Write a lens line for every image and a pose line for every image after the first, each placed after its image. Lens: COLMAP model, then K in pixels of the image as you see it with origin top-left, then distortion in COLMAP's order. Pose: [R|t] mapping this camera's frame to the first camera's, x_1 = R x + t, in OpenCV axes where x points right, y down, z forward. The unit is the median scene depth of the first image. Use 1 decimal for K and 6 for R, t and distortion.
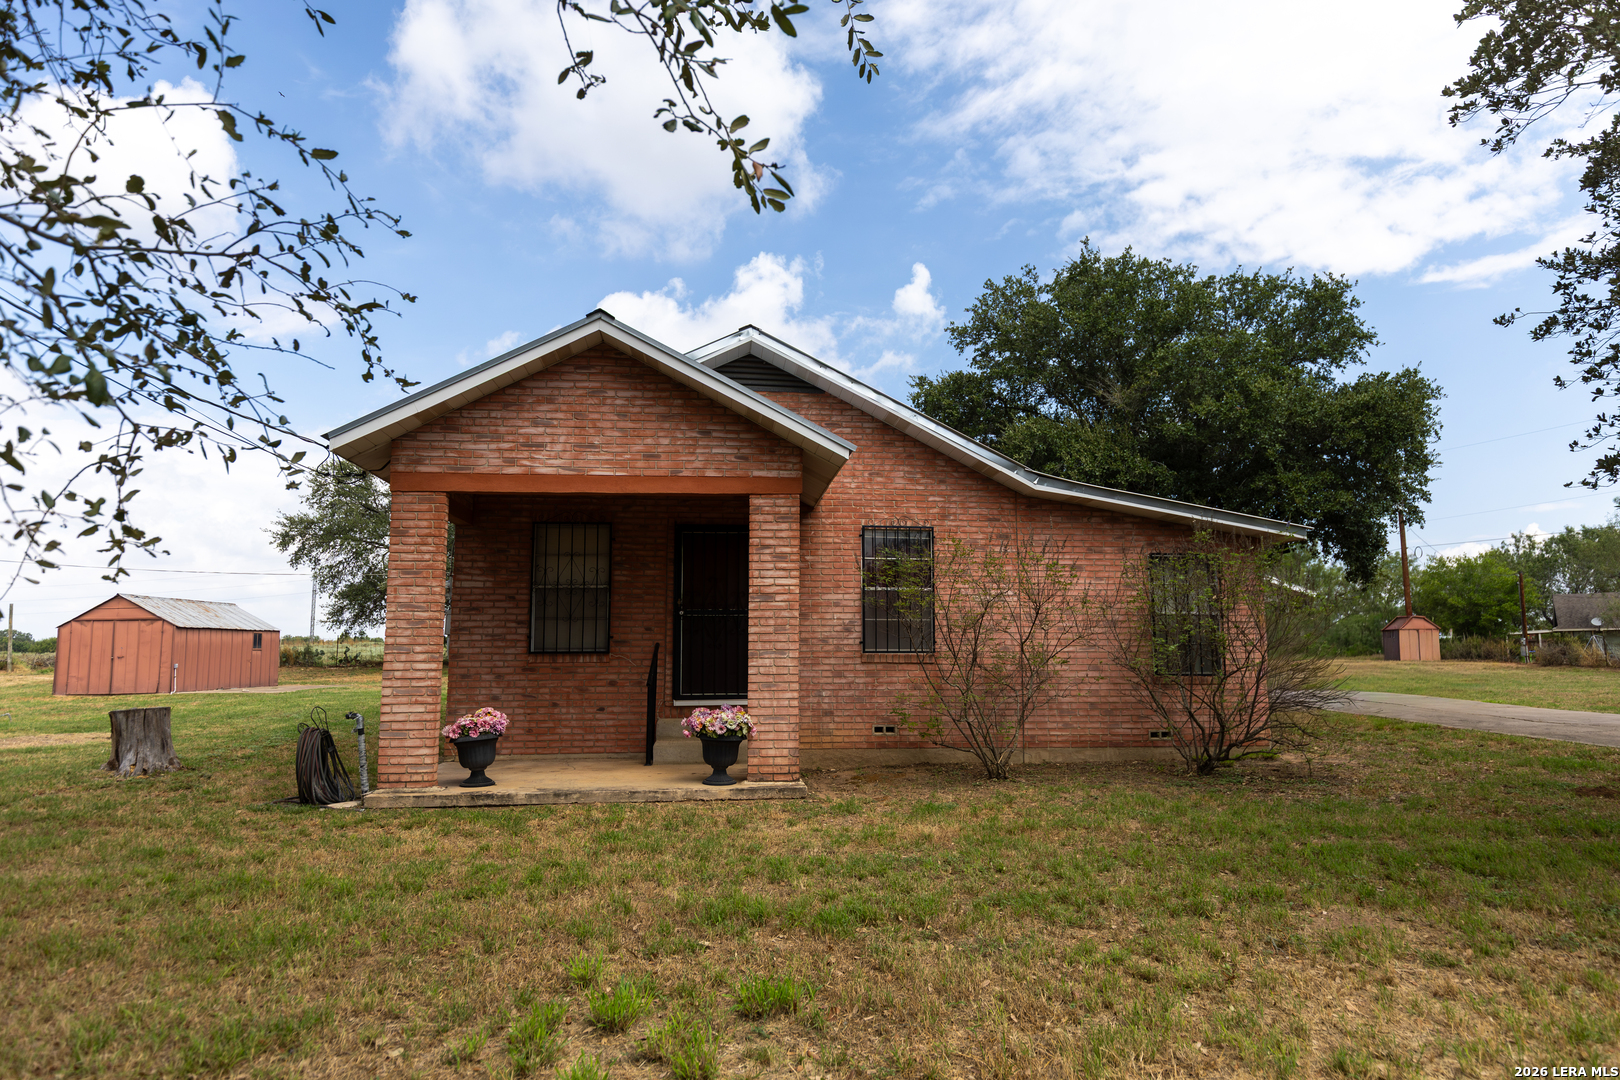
lens RADIAL K [[1073.7, 0, 810.0], [0, 1073.7, 540.0], [0, 0, 1]] dist [0.041580, -0.002206]
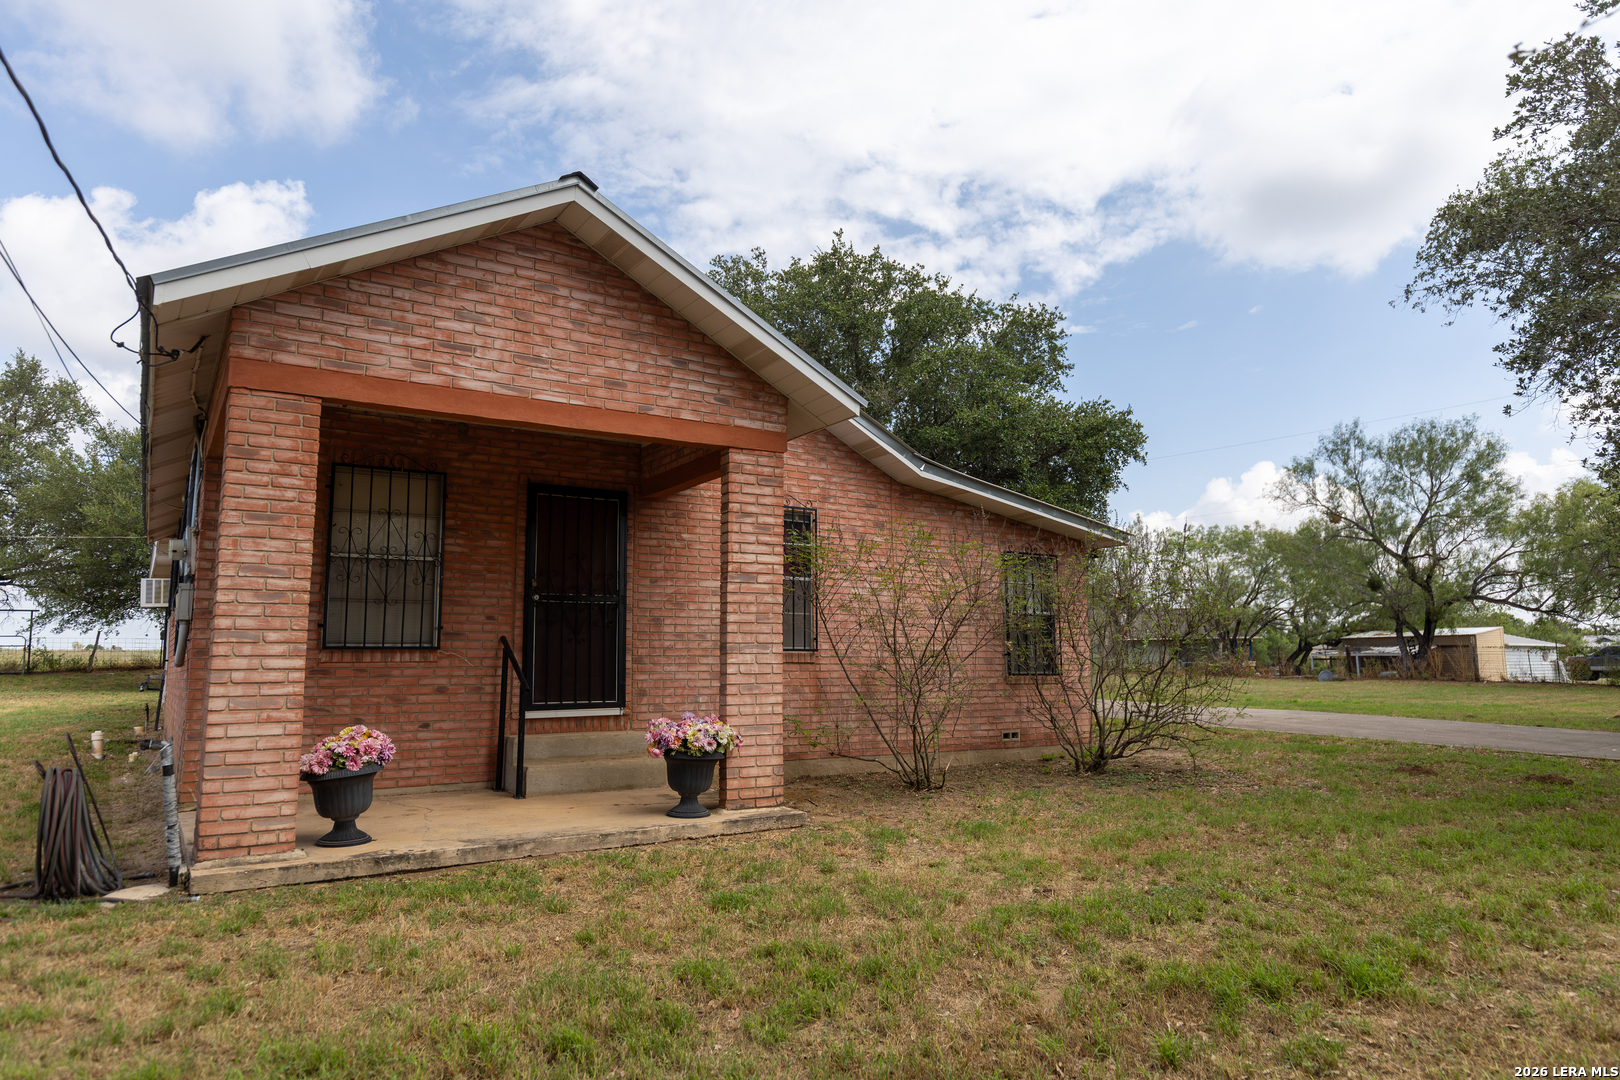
lens RADIAL K [[1073.7, 0, 810.0], [0, 1073.7, 540.0], [0, 0, 1]] dist [0.041580, -0.002206]
pose [[0.878683, 0.054843, 0.474246, -0.379269], [-0.050495, 0.998484, -0.021909, 0.040528], [-0.474728, -0.004696, 0.880120, 0.273824]]
